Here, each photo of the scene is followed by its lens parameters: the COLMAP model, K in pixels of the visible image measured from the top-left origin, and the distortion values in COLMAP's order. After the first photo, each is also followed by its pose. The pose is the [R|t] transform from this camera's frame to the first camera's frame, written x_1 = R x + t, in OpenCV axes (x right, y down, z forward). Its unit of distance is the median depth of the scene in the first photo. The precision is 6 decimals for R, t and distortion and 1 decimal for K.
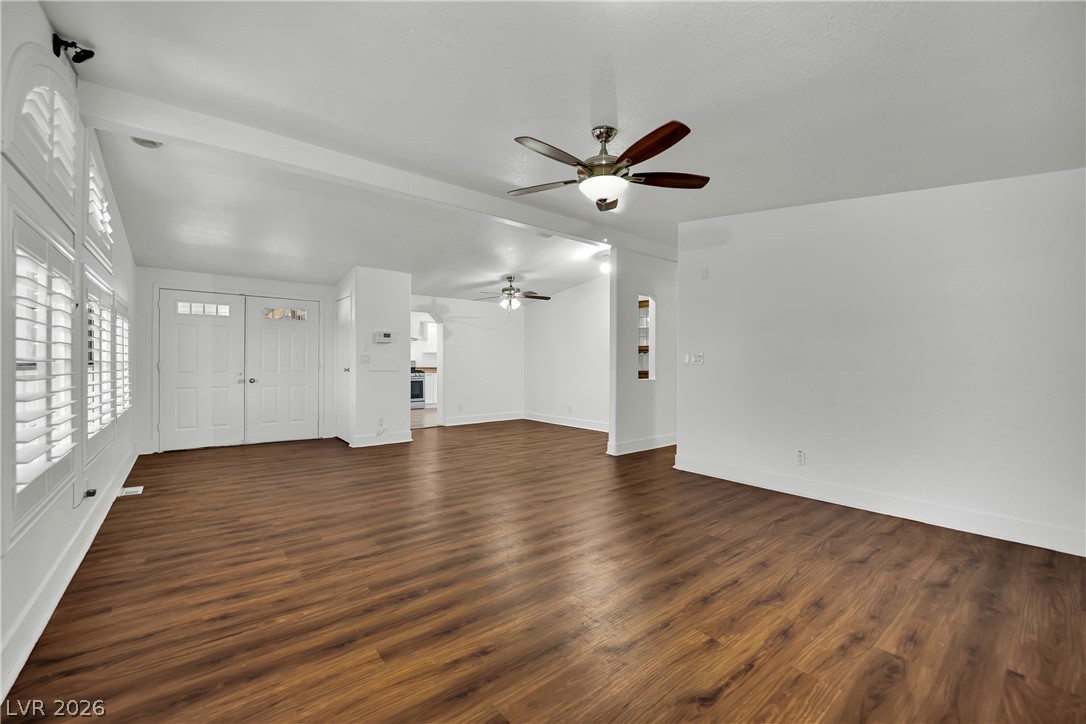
lens RADIAL K [[439.0, 0, 543.0], [0, 439.0, 362.0], [0, 0, 1]] dist [-0.020100, 0.000105]
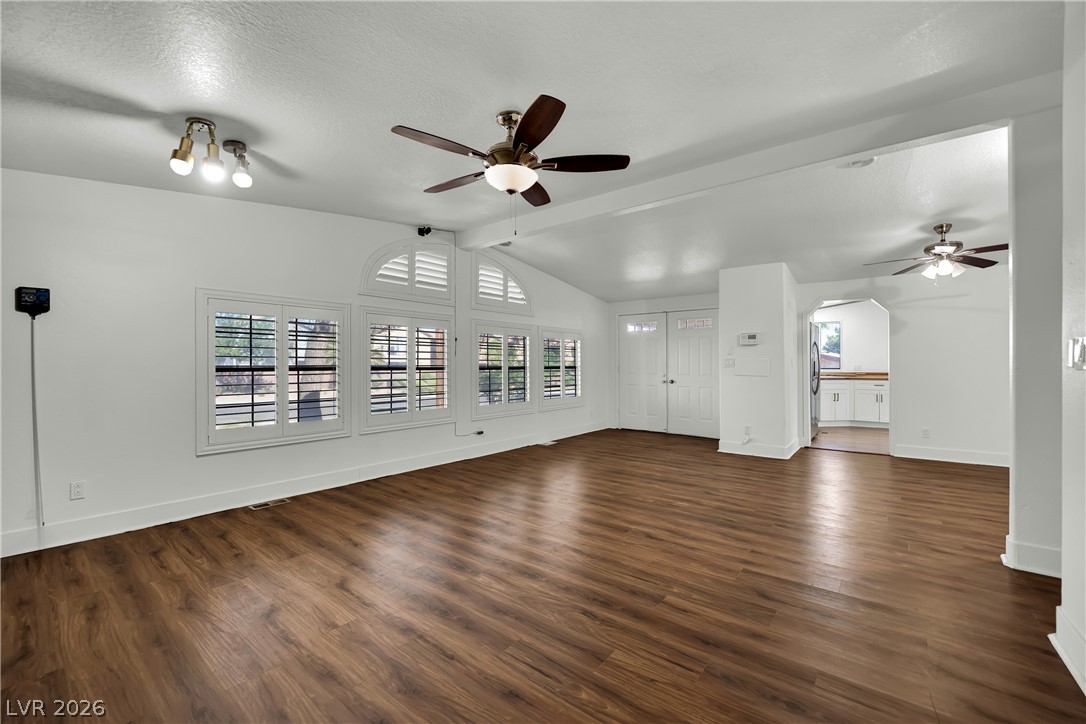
lens RADIAL K [[450.8, 0, 543.0], [0, 450.8, 362.0], [0, 0, 1]] dist [-0.007854, -0.000441]
pose [[0.214197, -0.011231, -0.976726, 0.643577], [0.001683, 0.999937, -0.011128, 0.001934], [0.976789, 0.000740, 0.214202, 0.512186]]
